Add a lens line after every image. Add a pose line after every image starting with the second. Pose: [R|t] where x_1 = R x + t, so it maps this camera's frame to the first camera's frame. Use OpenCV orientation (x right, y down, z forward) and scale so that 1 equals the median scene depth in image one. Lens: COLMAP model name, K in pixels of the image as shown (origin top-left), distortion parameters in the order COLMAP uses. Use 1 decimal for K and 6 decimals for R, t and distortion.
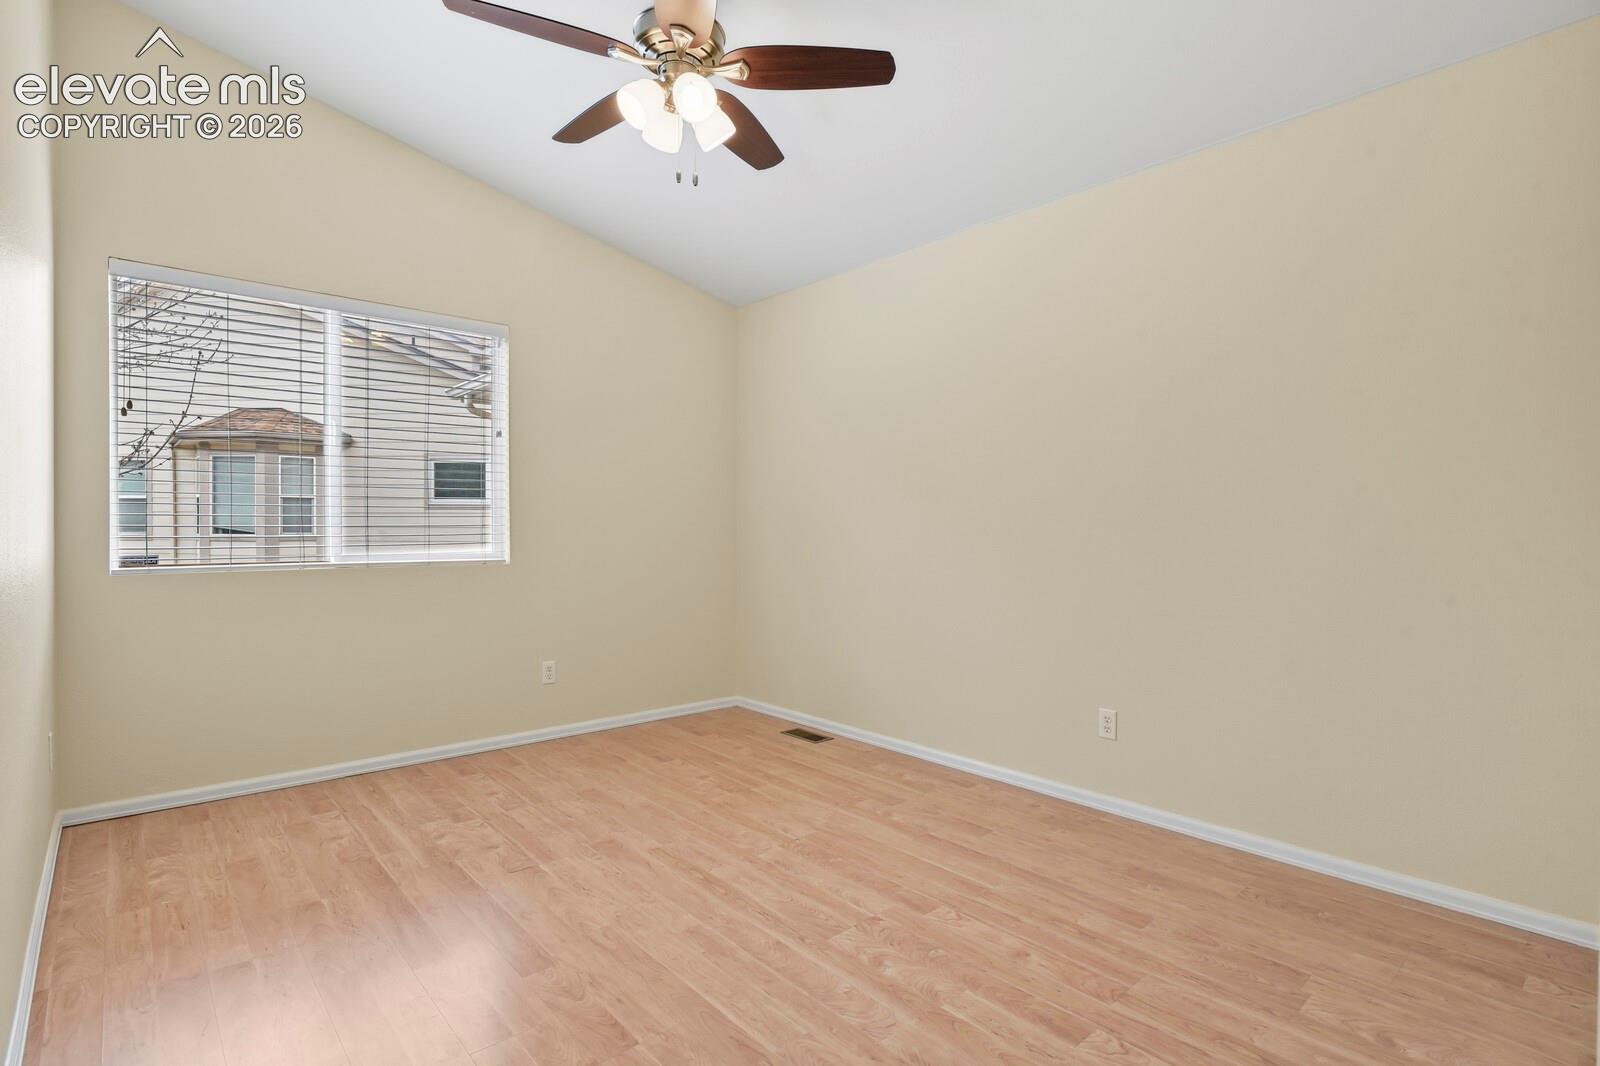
lens RADIAL K [[774.2, 0, 801.1], [0, 774.2, 530.2], [0, 0, 1]] dist [-0.009285, -0.004218]
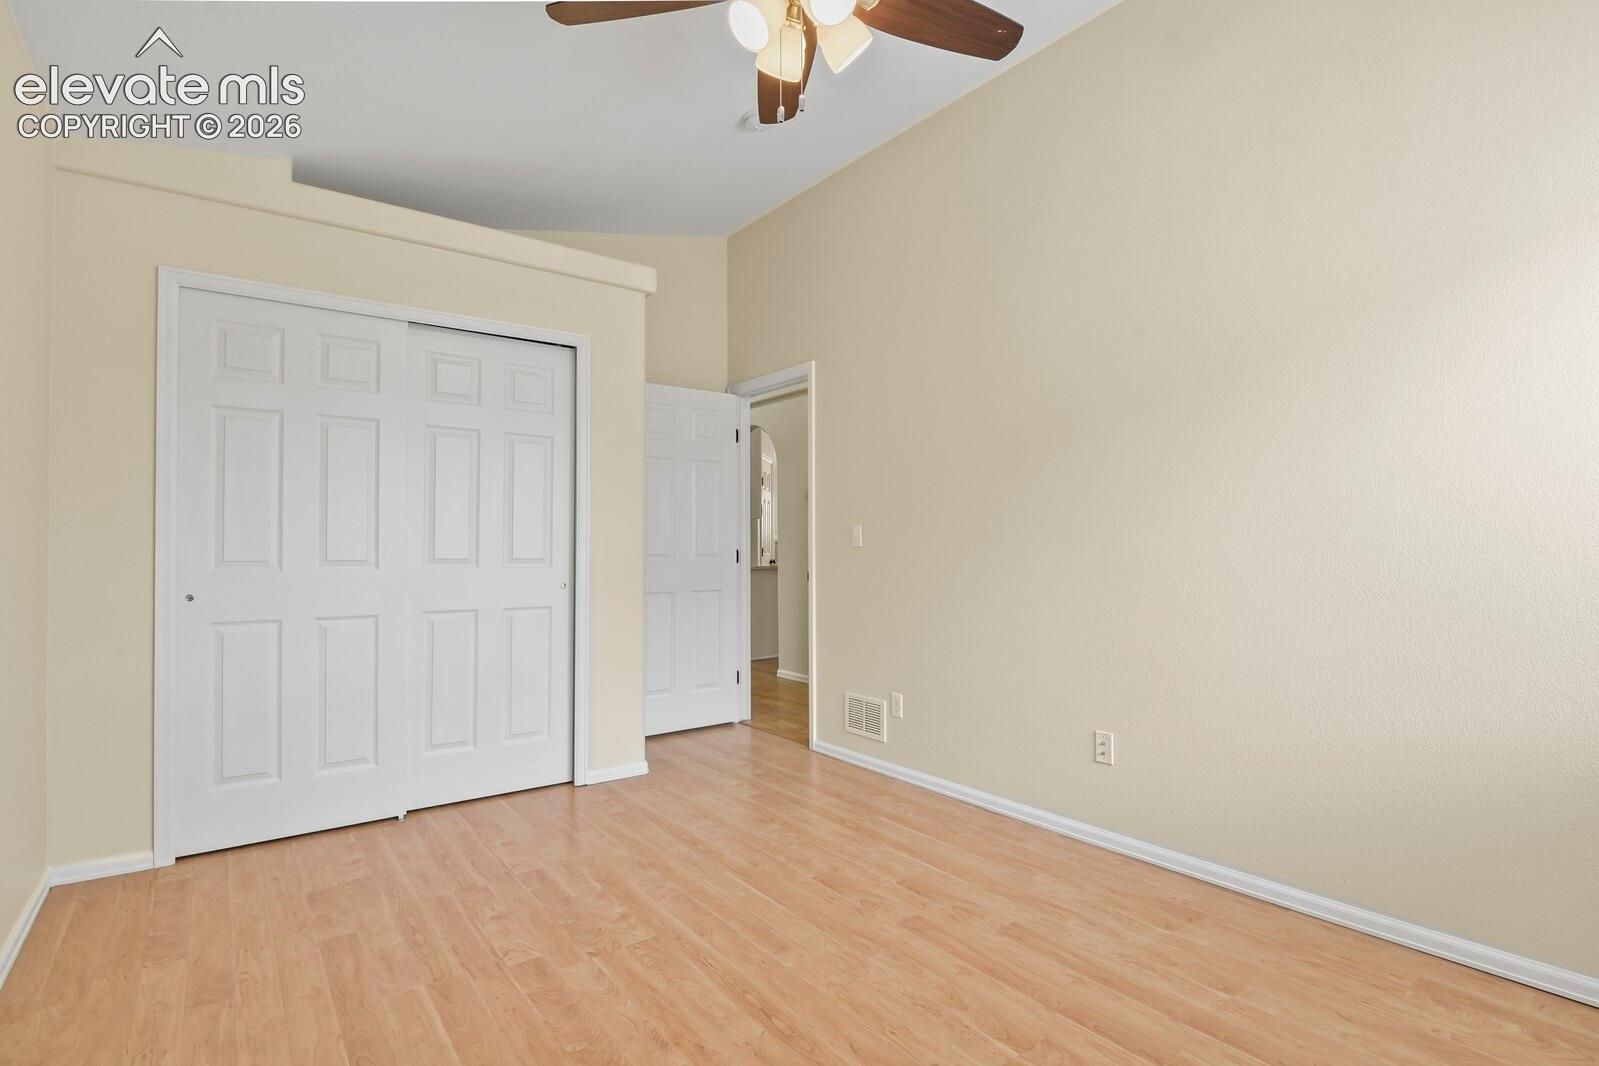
lens RADIAL K [[773.7, 0, 797.8], [0, 773.7, 538.2], [0, 0, 1]] dist [-0.009285, -0.004218]
pose [[-0.996427, 0.001708, 0.084438, -0.236017], [0.001342, 0.999989, -0.004383, -0.011072], [-0.084445, -0.004254, -0.996419, 1.915729]]
